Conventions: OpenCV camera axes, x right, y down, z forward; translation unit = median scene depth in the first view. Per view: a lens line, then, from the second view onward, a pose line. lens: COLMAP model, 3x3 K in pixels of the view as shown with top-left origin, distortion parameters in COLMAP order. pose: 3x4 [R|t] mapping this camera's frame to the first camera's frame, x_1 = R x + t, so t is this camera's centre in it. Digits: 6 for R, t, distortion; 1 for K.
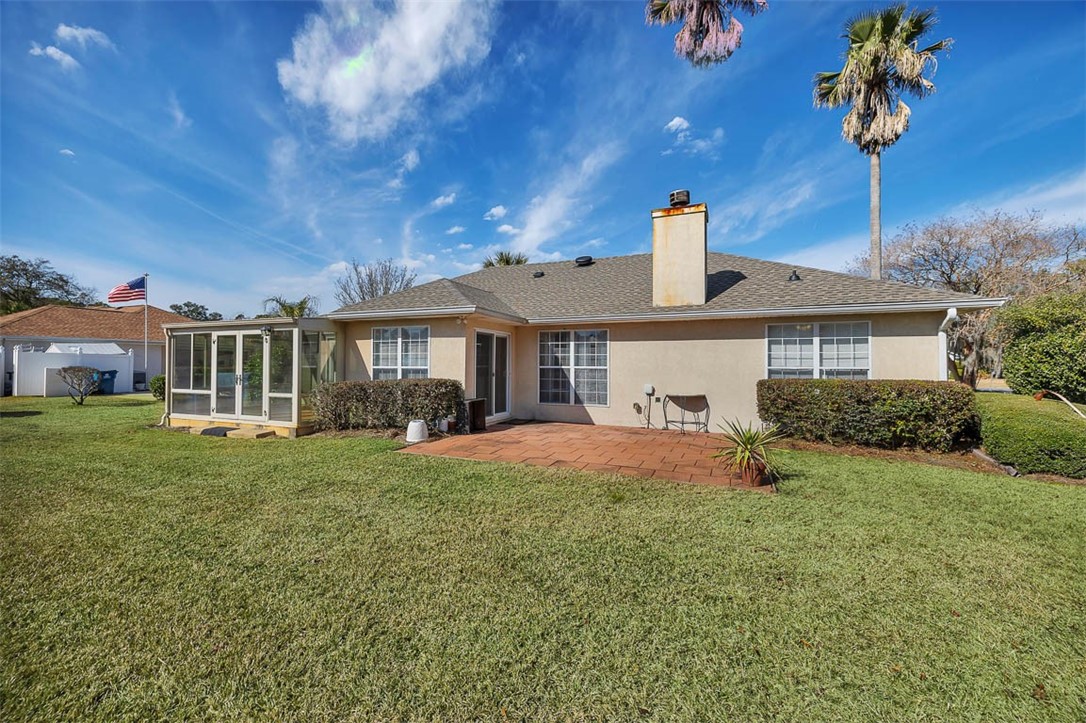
lens RADIAL K [[473.7, 0, 541.1], [0, 473.7, 345.4], [0, 0, 1]] dist [0.008466, -0.000438]
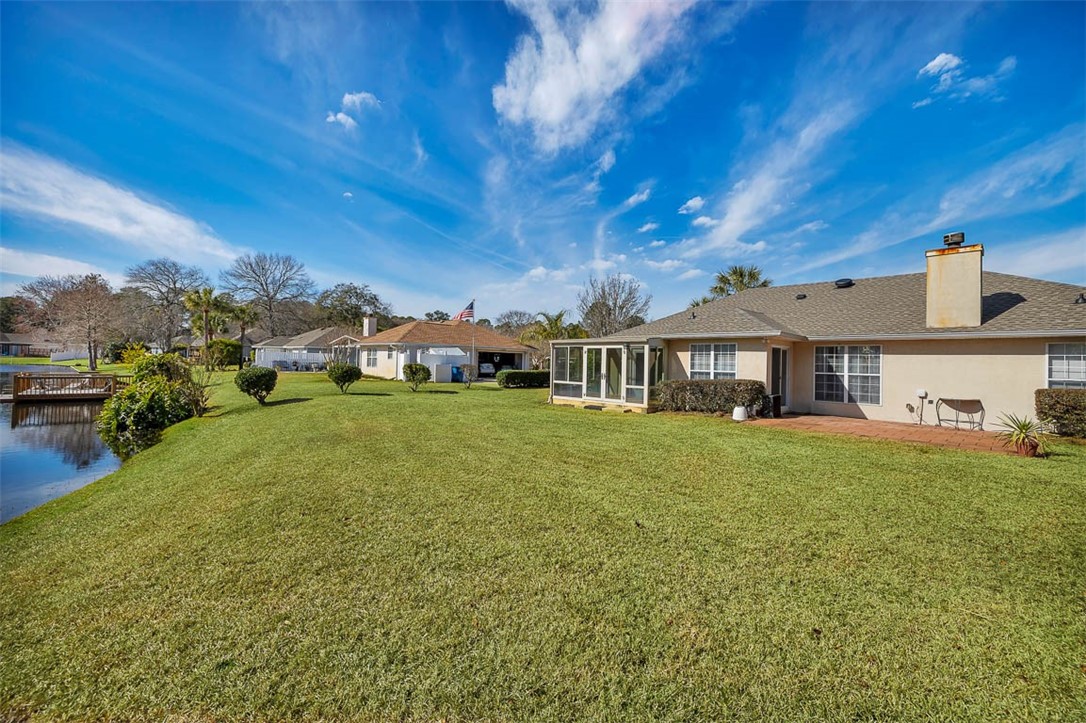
lens RADIAL K [[473.7, 0, 541.1], [0, 473.7, 345.4], [0, 0, 1]] dist [0.008466, -0.000438]
pose [[0.924403, 0.002703, -0.381407, -0.222409], [-0.000998, 0.999989, 0.004666, -0.038539], [0.381416, -0.003933, 0.924395, -0.545230]]
